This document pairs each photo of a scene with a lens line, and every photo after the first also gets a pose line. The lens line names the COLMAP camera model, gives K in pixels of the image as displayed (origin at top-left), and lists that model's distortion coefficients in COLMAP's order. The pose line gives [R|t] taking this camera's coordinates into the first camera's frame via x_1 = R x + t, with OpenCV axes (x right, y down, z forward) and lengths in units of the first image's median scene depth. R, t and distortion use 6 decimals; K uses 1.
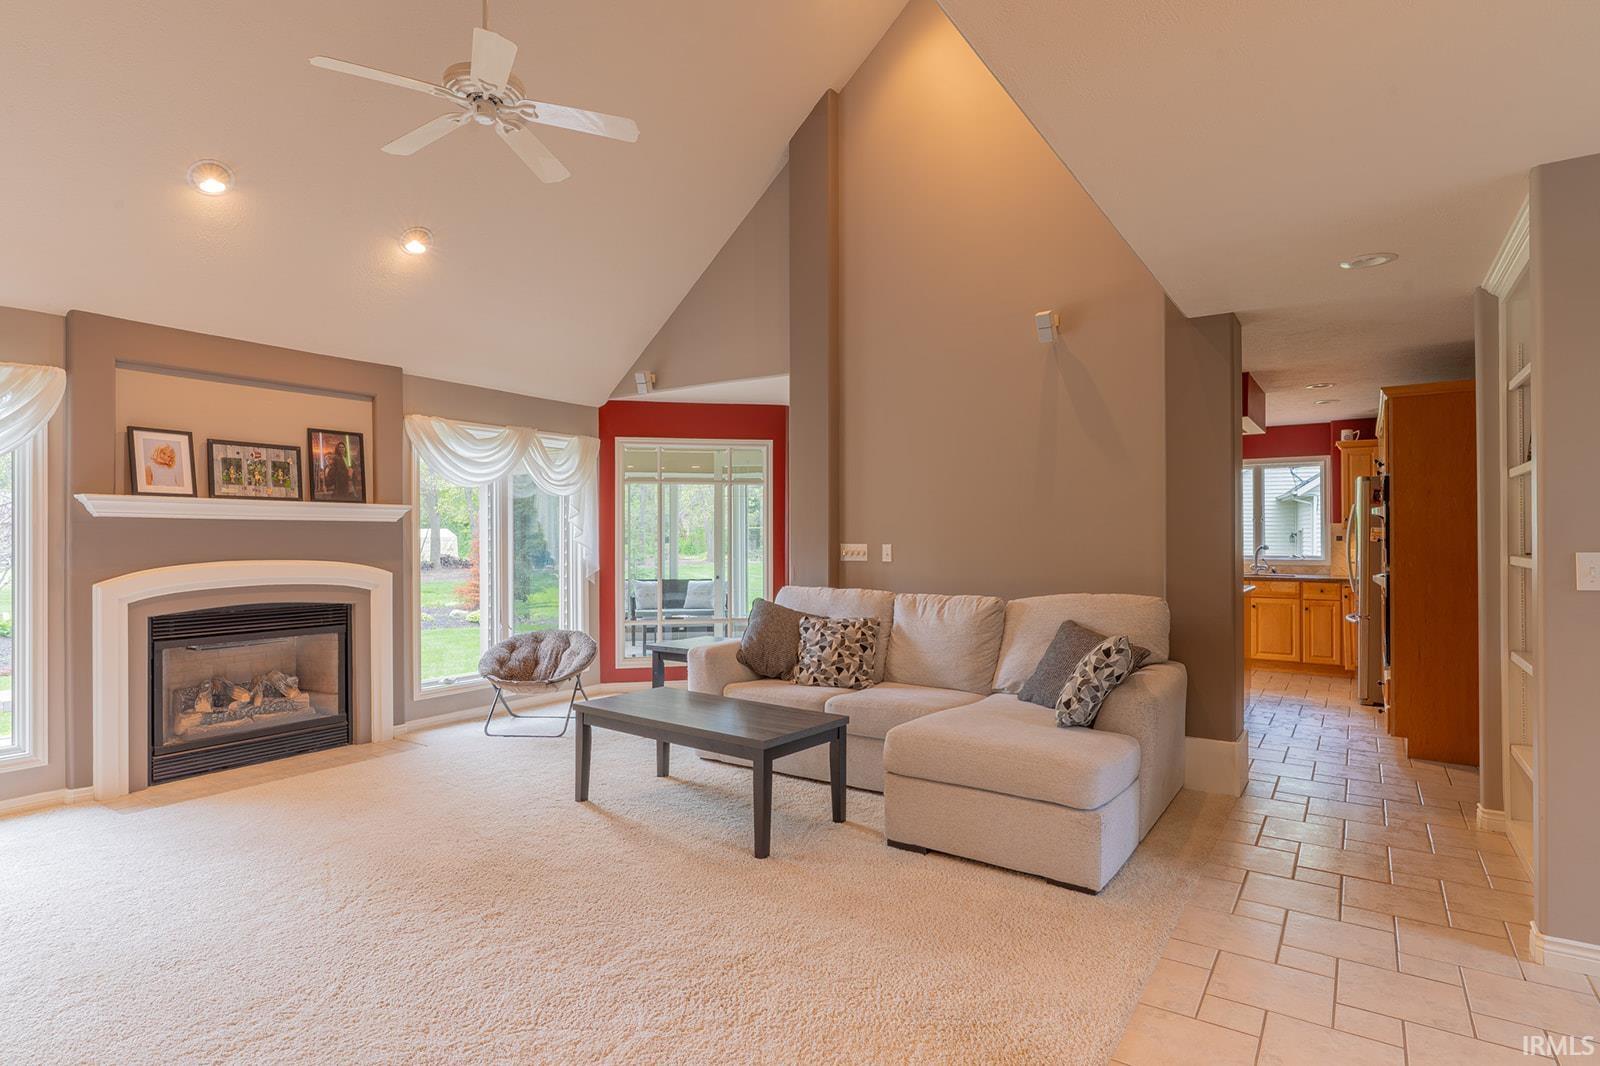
lens RADIAL K [[824.8, 0, 800.0], [0, 824.8, 533.0], [0, 0, 1]] dist [-0.010720, 0.000445]
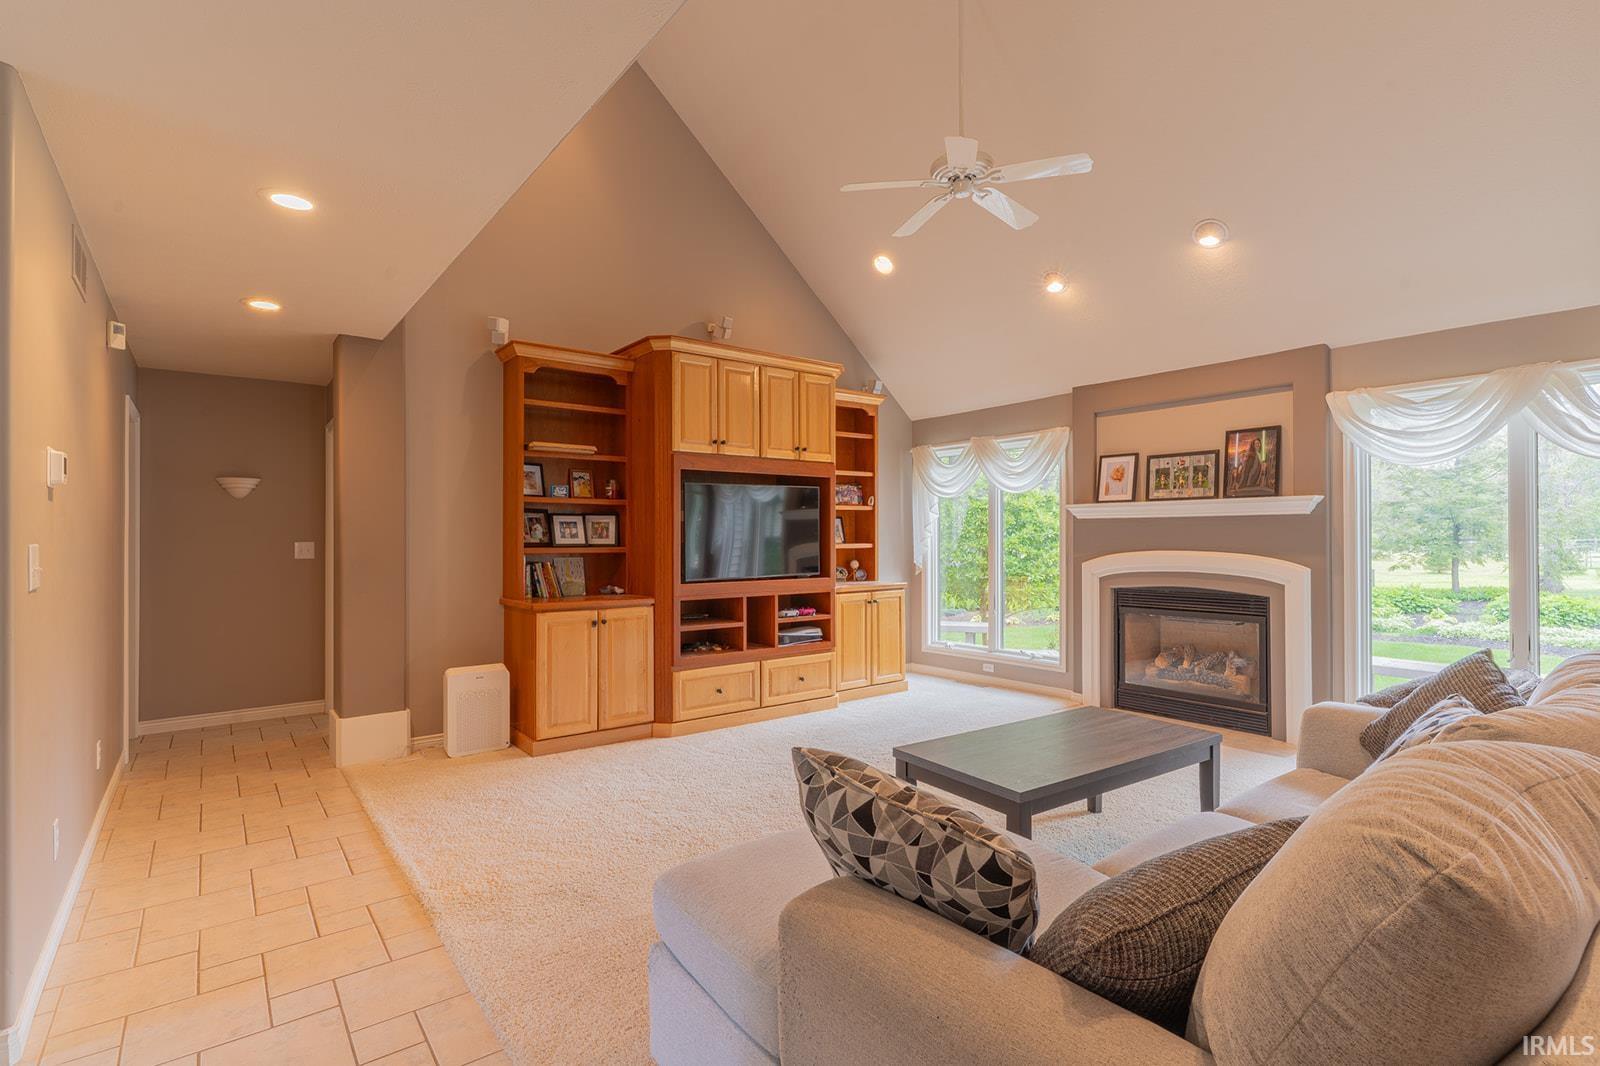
lens RADIAL K [[783.2, 0, 809.1], [0, 783.2, 531.0], [0, 0, 1]] dist [0.004610, 0.001200]
pose [[-0.311859, -0.003961, -0.950120, 0.581791], [0.010742, 0.999913, -0.007694, 0.007357], [0.950068, -0.012605, -0.311789, 0.818154]]
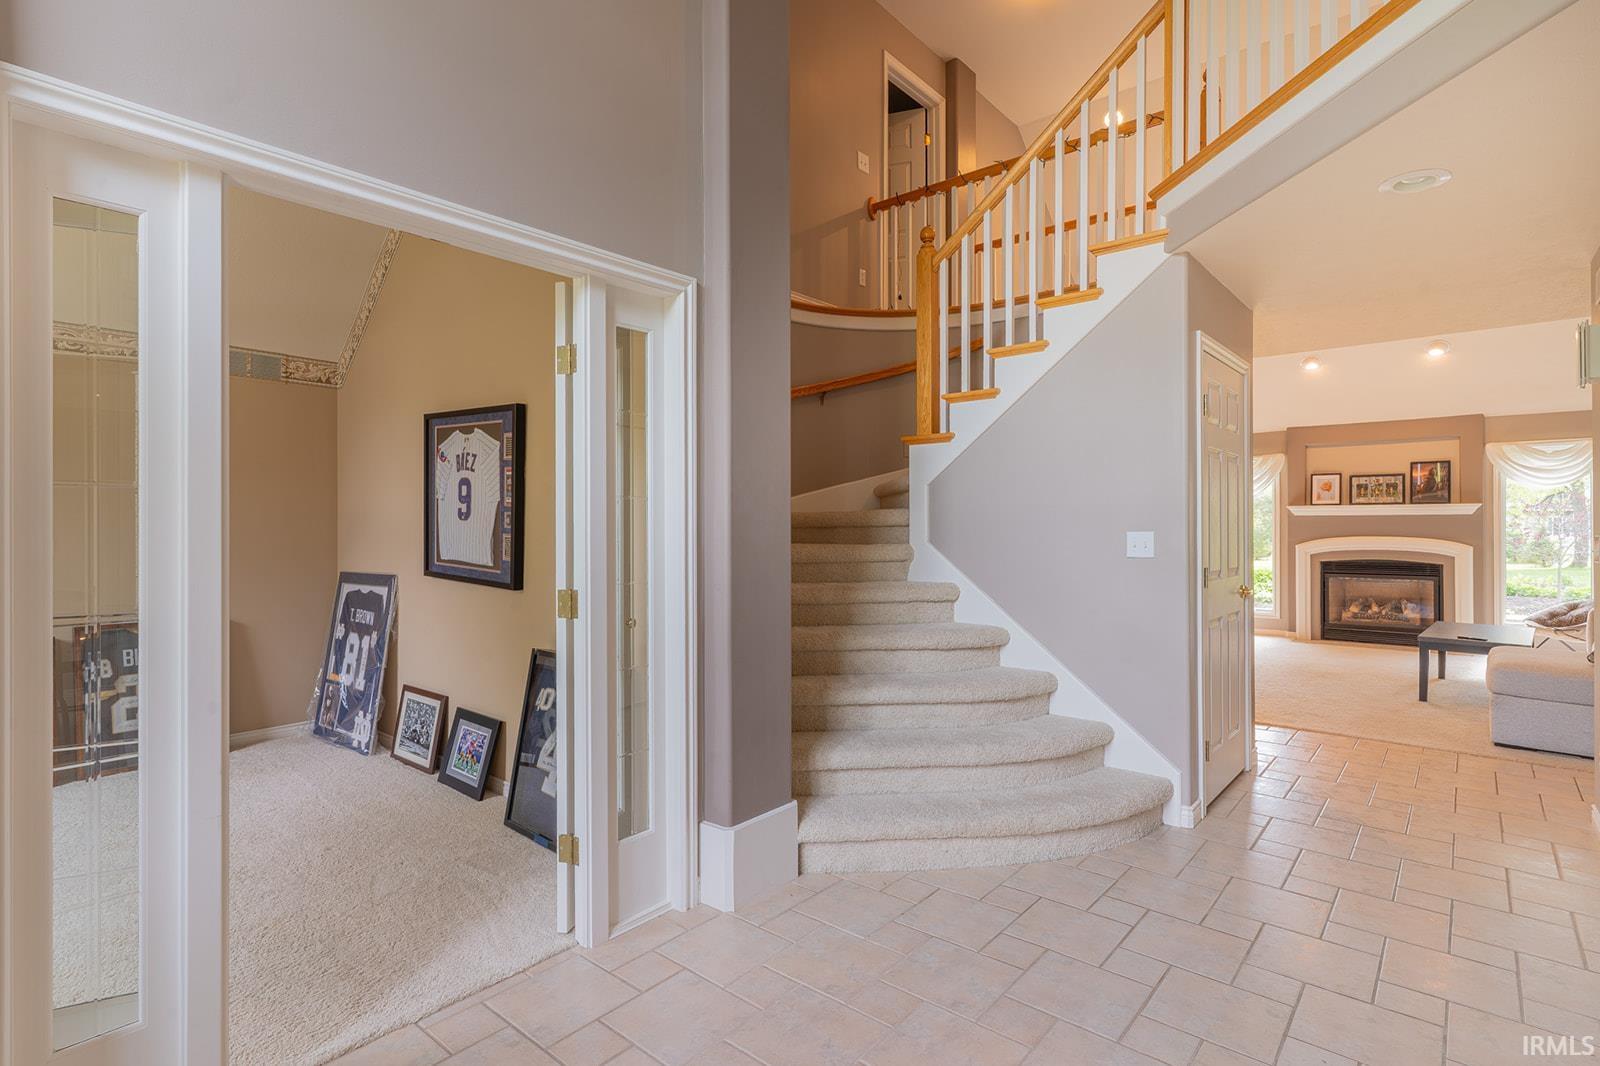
lens RADIAL K [[795.2, 0, 810.2], [0, 795.2, 527.2], [0, 0, 1]] dist [0.002433, 0.000788]
pose [[-0.104289, 0.002833, -0.994543, 1.267374], [0.008060, 0.999966, 0.002003, -0.002318], [0.994514, -0.007807, -0.104308, -0.105432]]
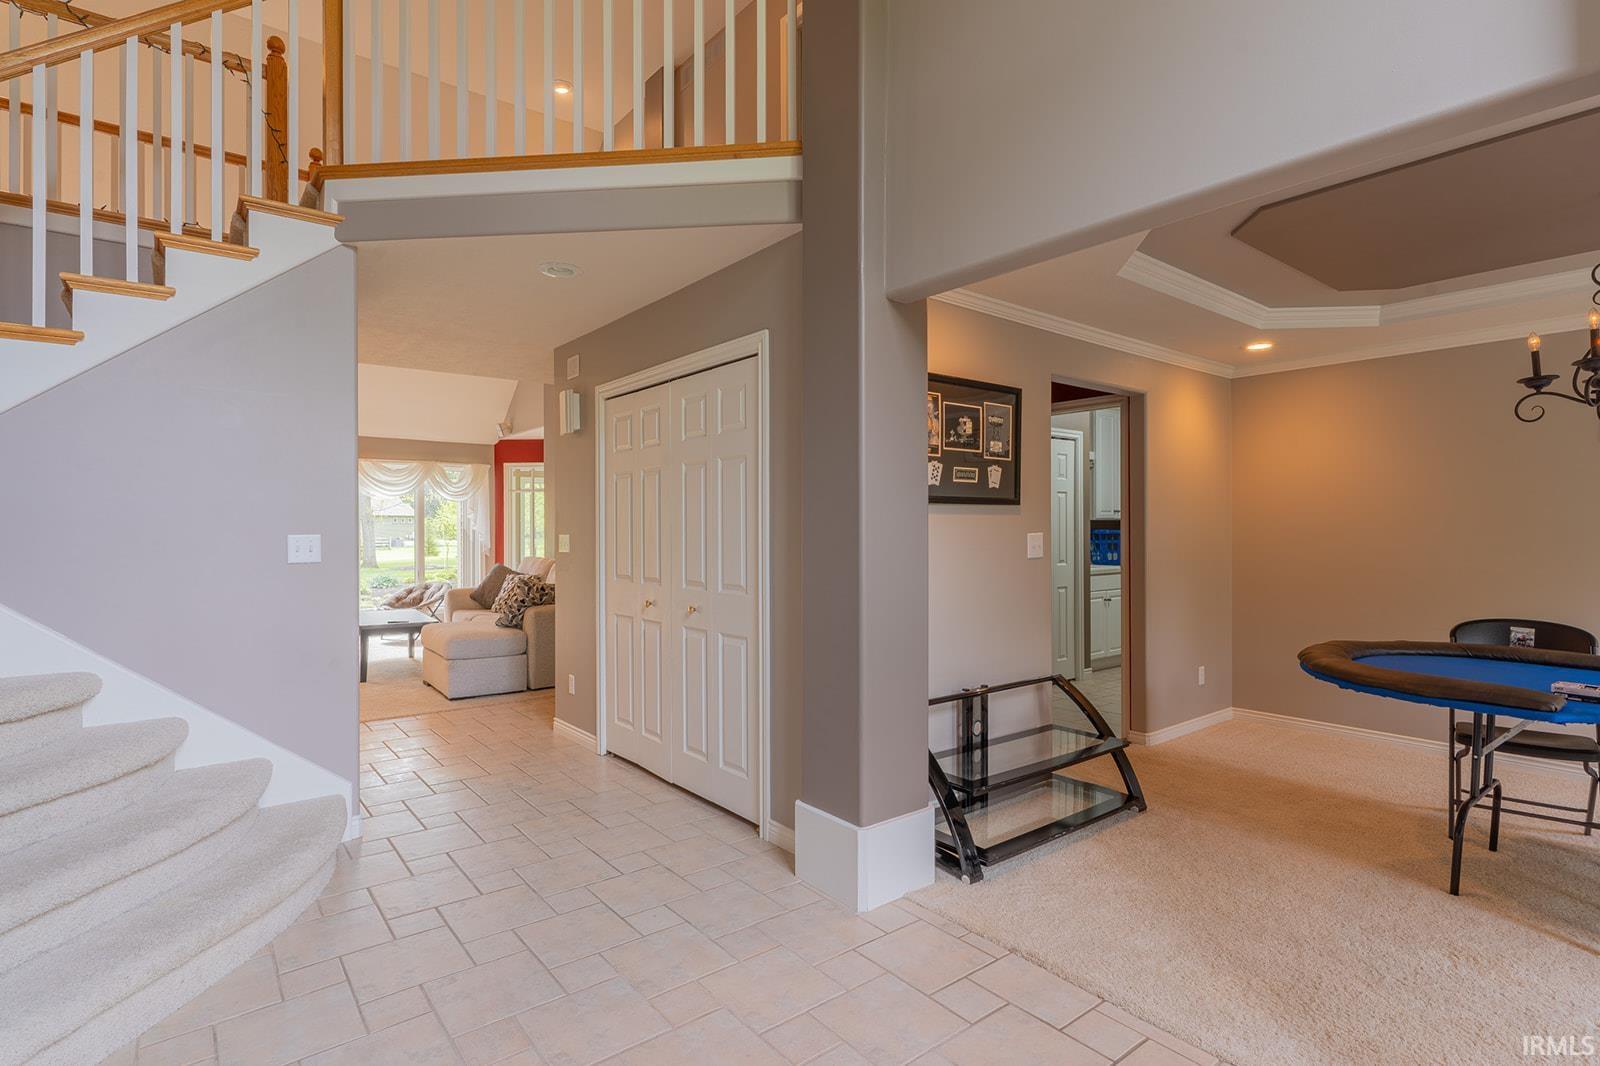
lens RADIAL K [[783.2, 0, 809.1], [0, 783.2, 531.0], [0, 0, 1]] dist [0.004610, 0.001200]
pose [[0.954605, 0.001131, -0.297871, 1.112493], [0.002452, 0.999929, 0.011654, -0.003711], [0.297863, -0.011855, 0.954535, -0.367650]]
